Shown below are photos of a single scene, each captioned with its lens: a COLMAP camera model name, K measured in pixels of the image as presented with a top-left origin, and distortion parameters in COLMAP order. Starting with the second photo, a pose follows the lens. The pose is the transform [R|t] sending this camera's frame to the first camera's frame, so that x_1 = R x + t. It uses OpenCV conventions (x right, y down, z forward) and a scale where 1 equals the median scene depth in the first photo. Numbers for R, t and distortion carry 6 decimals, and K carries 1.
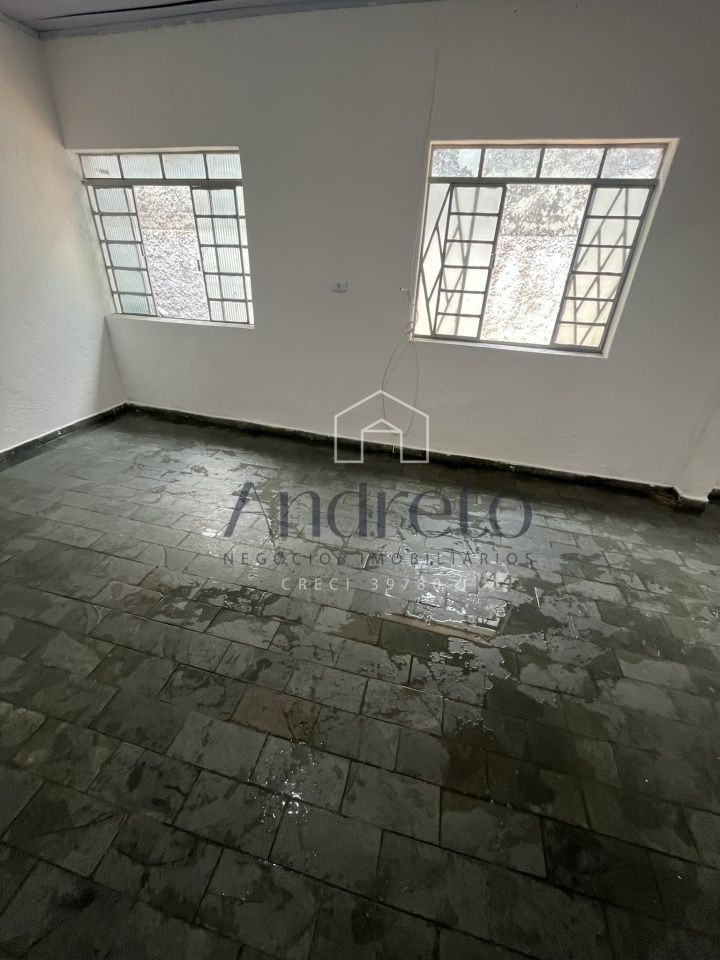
lens RADIAL K [[390.1, 0, 360.3], [0, 390.1, 479.4], [0, 0, 1]] dist [-0.003103, 0.000266]
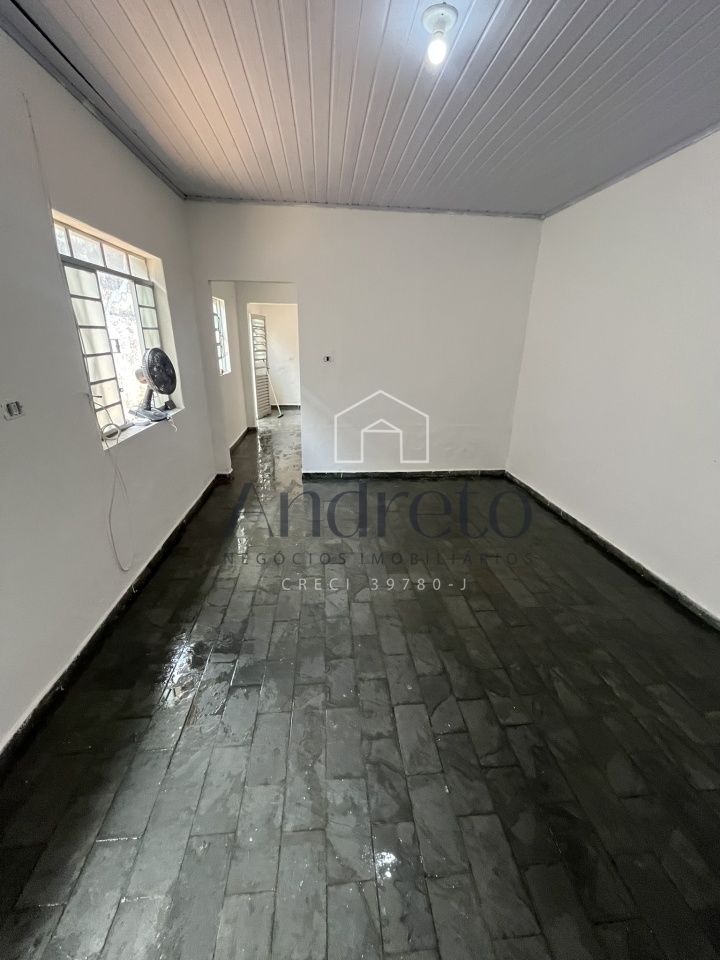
lens RADIAL K [[390.1, 0, 358.8], [0, 390.1, 480.6], [0, 0, 1]] dist [-0.003103, 0.000266]
pose [[-0.325057, -0.374446, 0.868405, -0.753183], [0.442123, 0.751570, 0.489561, -0.492705], [-0.835982, 0.543077, -0.078752, 0.726107]]
